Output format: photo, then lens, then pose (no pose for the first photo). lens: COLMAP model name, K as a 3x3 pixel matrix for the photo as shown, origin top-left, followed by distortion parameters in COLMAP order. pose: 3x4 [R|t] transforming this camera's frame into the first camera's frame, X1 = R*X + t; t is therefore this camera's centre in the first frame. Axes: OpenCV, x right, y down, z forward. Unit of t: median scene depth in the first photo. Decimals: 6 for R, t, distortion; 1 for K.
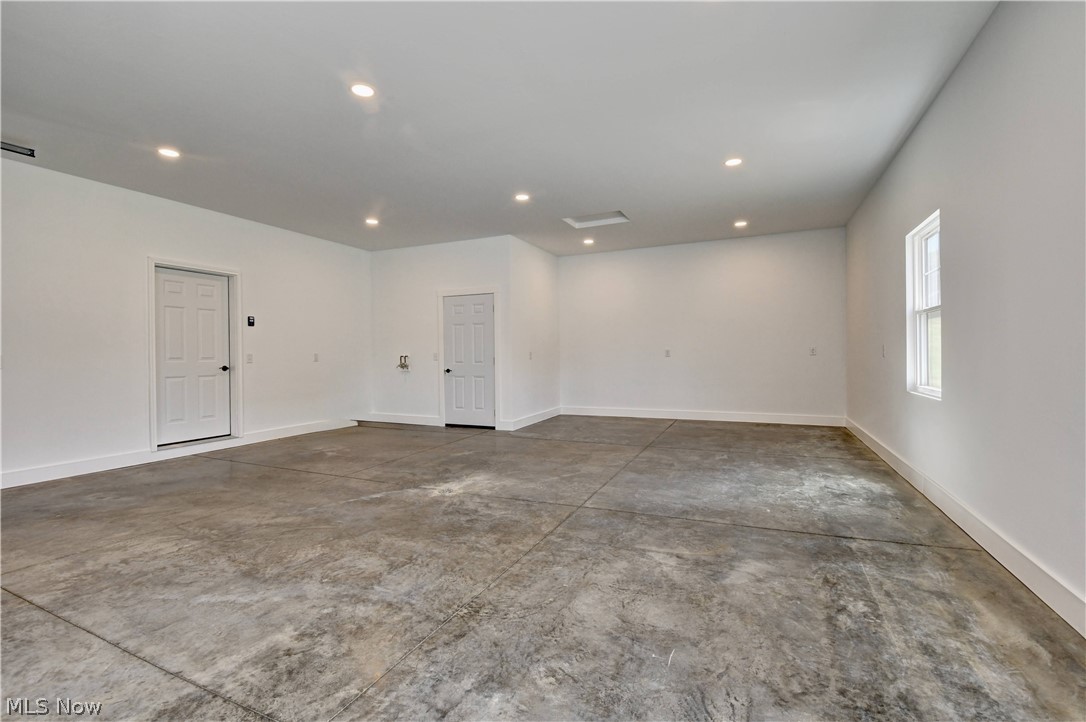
lens RADIAL K [[474.6, 0, 541.2], [0, 474.6, 358.7], [0, 0, 1]] dist [0.002903, -0.014179]
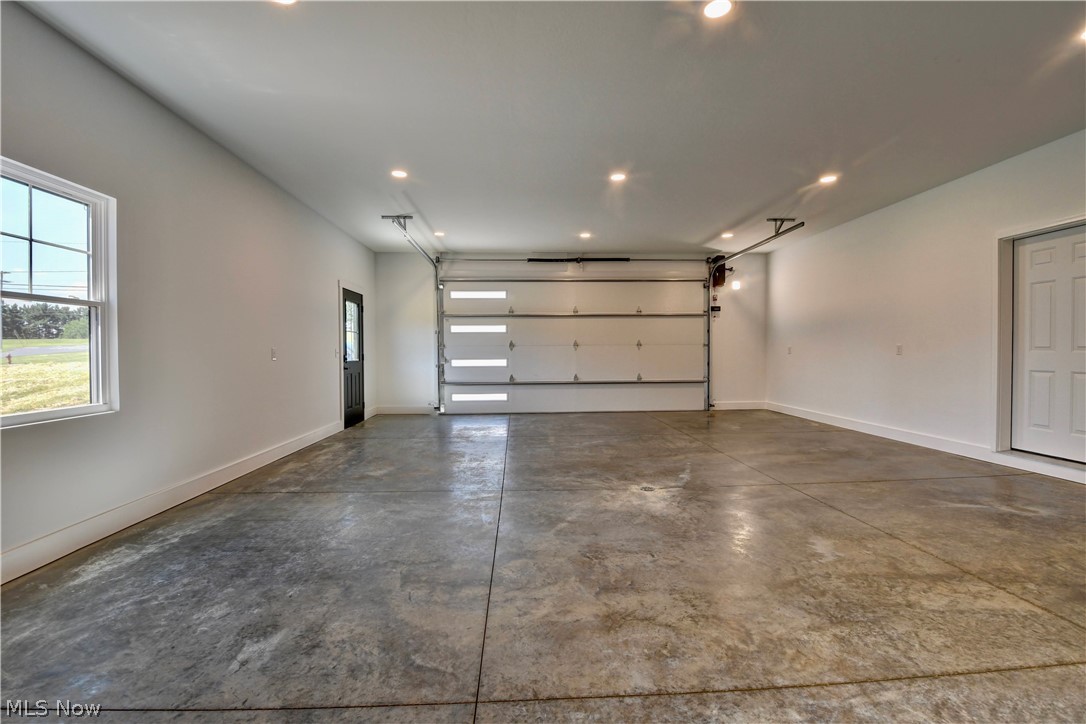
lens RADIAL K [[474.6, 0, 542.6], [0, 474.6, 355.8], [0, 0, 1]] dist [0.002903, -0.014179]
pose [[-0.888132, 0.024671, -0.458926, 0.443891], [0.014794, 0.999575, 0.025104, -0.024162], [0.459351, 0.015506, -0.888120, 1.804188]]
